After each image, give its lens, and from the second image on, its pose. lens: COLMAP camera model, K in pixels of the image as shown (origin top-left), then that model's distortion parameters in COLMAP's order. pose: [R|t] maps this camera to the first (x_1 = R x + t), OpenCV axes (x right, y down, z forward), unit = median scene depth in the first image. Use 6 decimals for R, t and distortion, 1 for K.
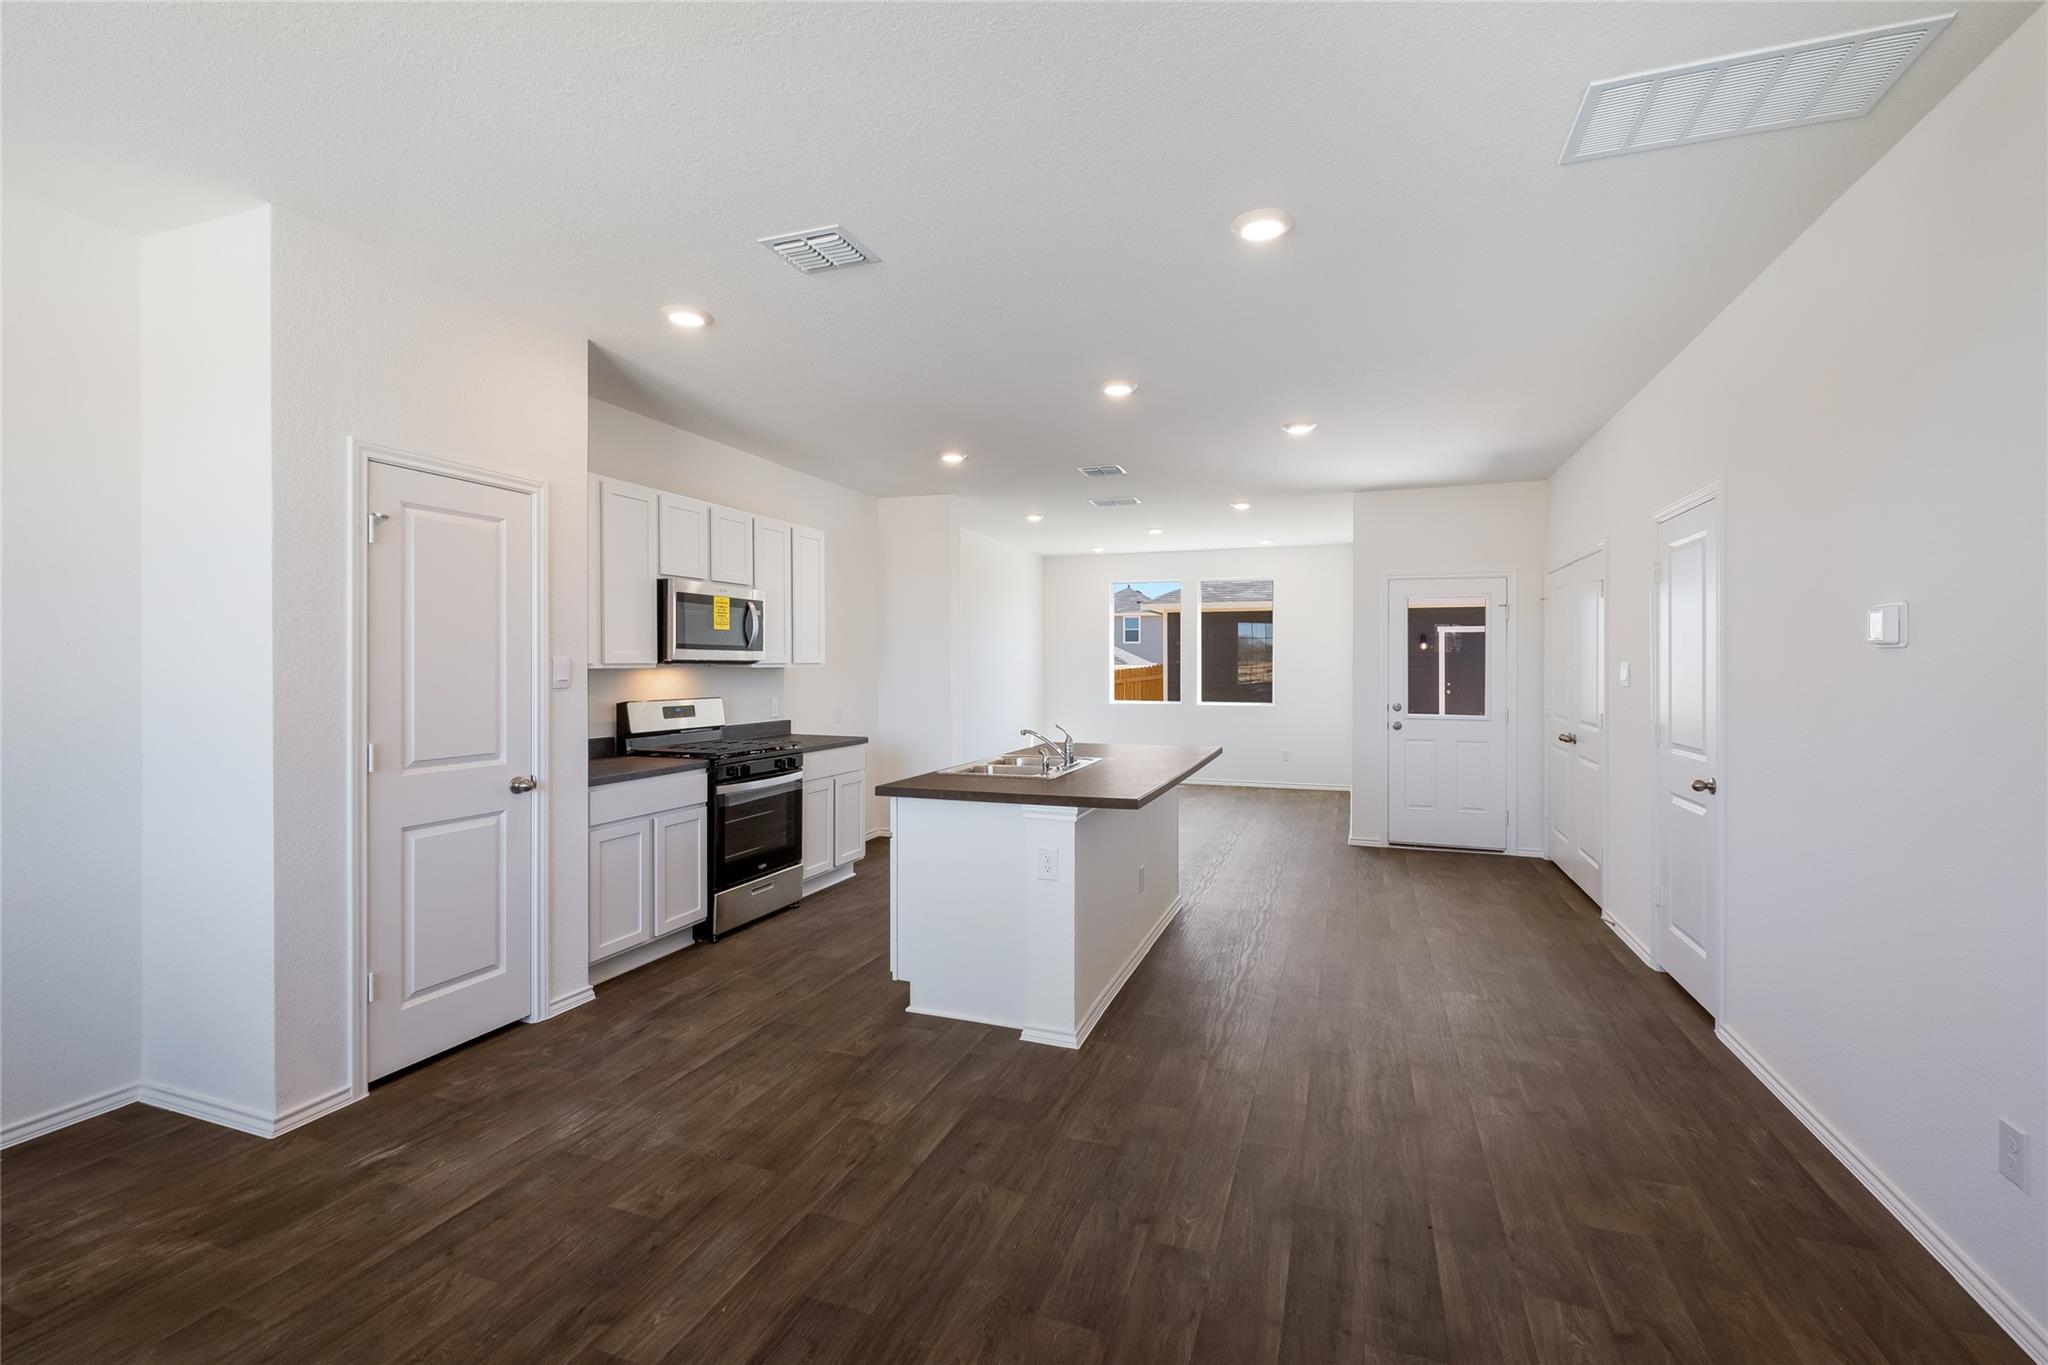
lens RADIAL K [[893.0, 0, 1033.3], [0, 893.0, 666.9], [0, 0, 1]] dist [0.014108, -0.007668]
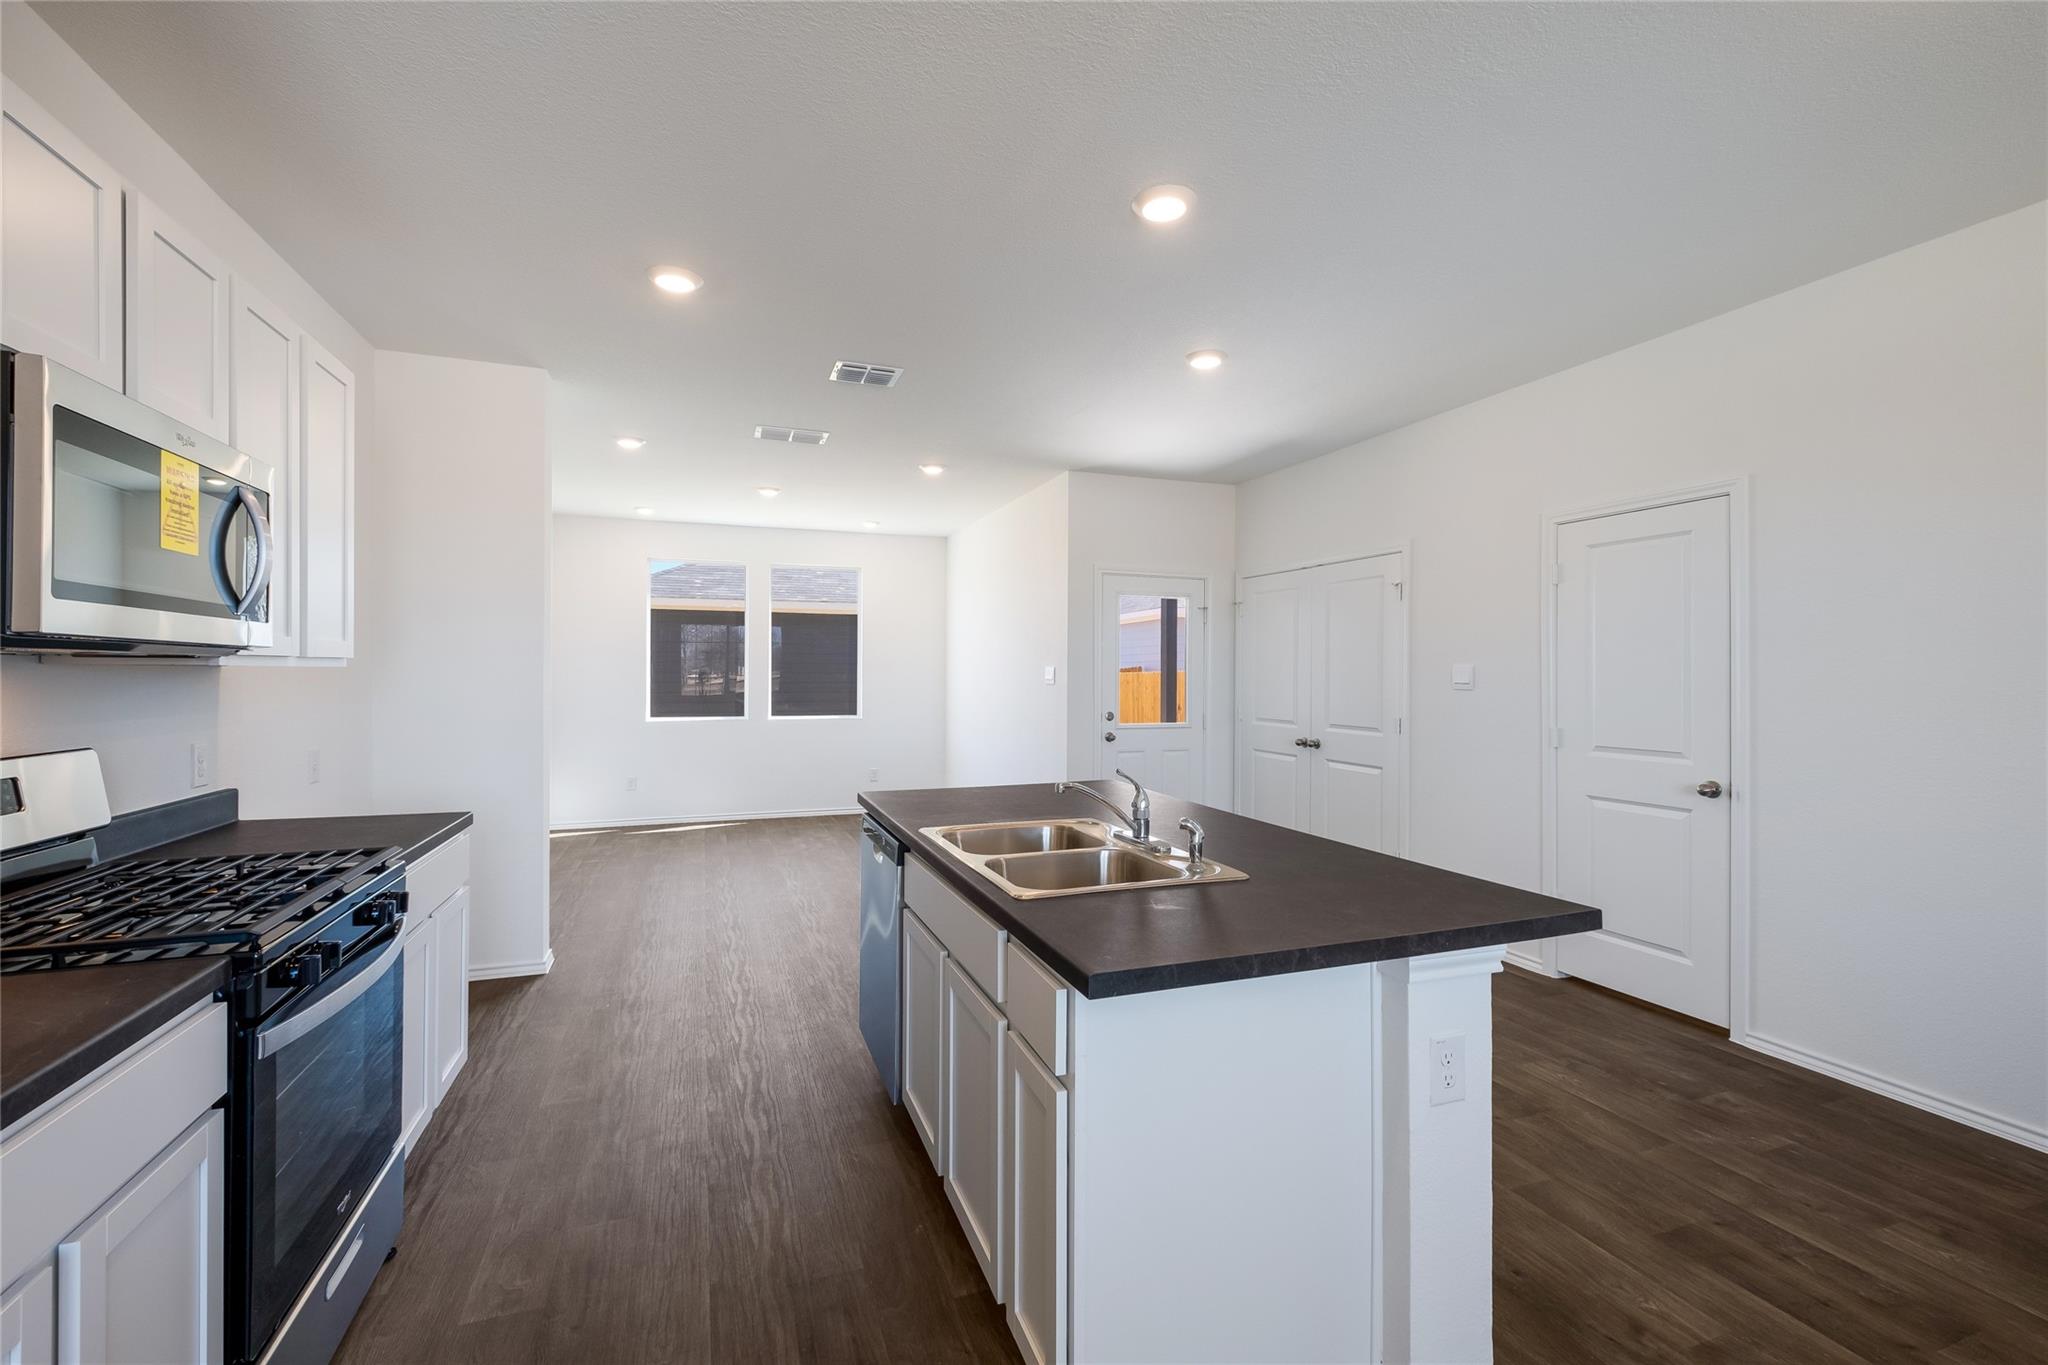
lens RADIAL K [[878.0, 0, 1026.3], [0, 878.0, 674.7], [0, 0, 1]] dist [0.001887, -0.000485]
pose [[0.767749, 0.000664, 0.640750, -0.347182], [-0.000048, 1.000000, -0.000979, 0.006003], [-0.640750, 0.000720, 0.767749, 0.587755]]
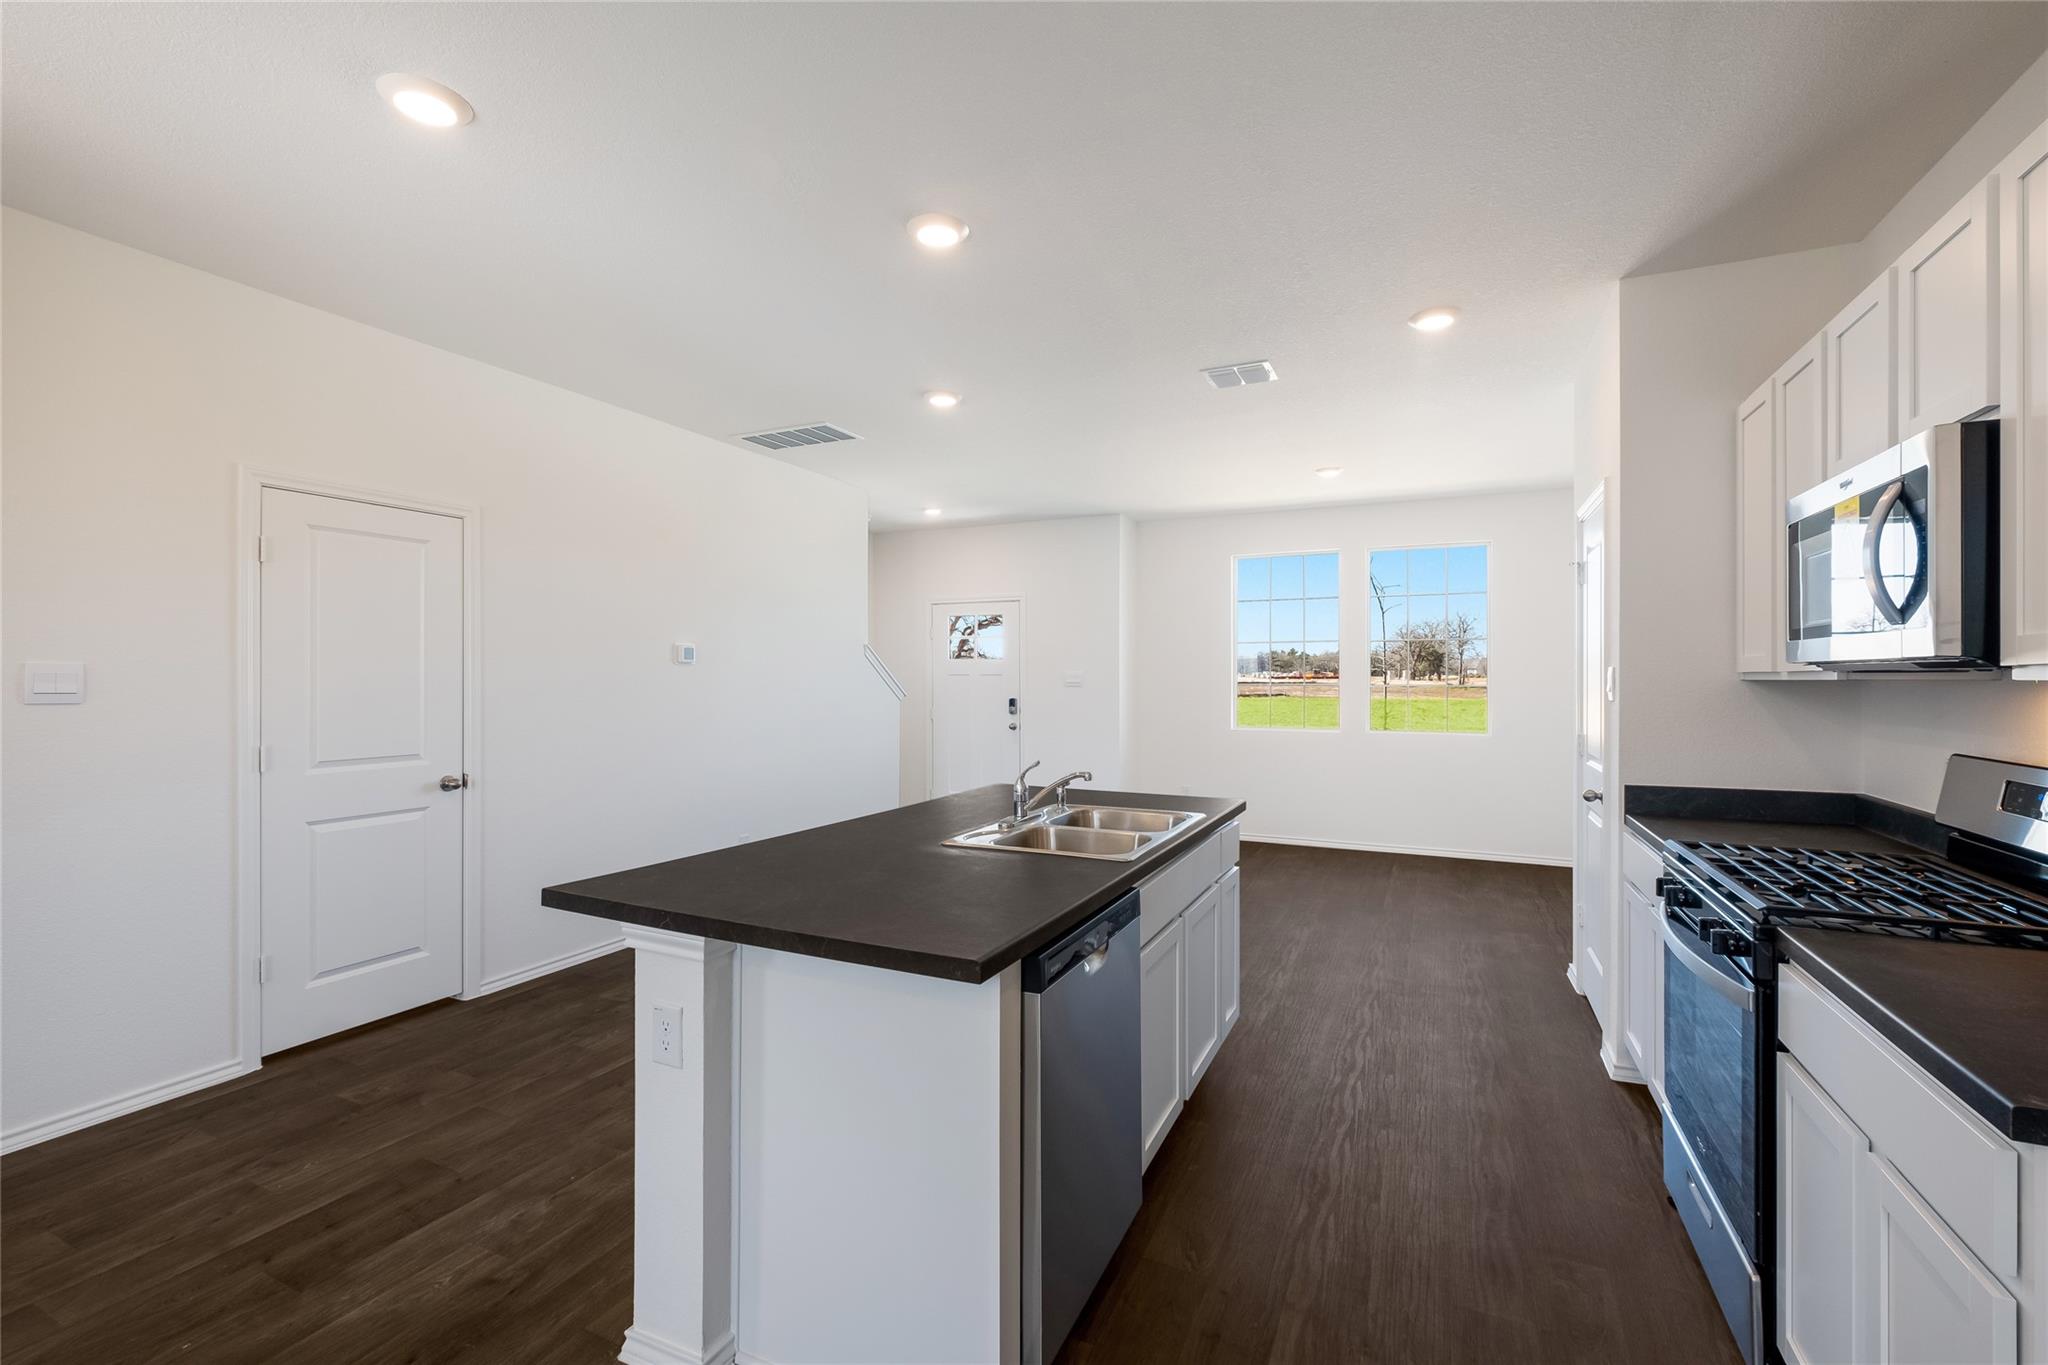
lens RADIAL K [[880.0, 0, 1024.7], [0, 880.0, 679.2], [0, 0, 1]] dist [0.002433, -0.001040]
pose [[-0.995291, -0.004361, 0.096838, -0.025533], [-0.003885, 0.999979, 0.005110, 0.000048], [-0.096858, 0.004710, -0.995287, 1.569958]]
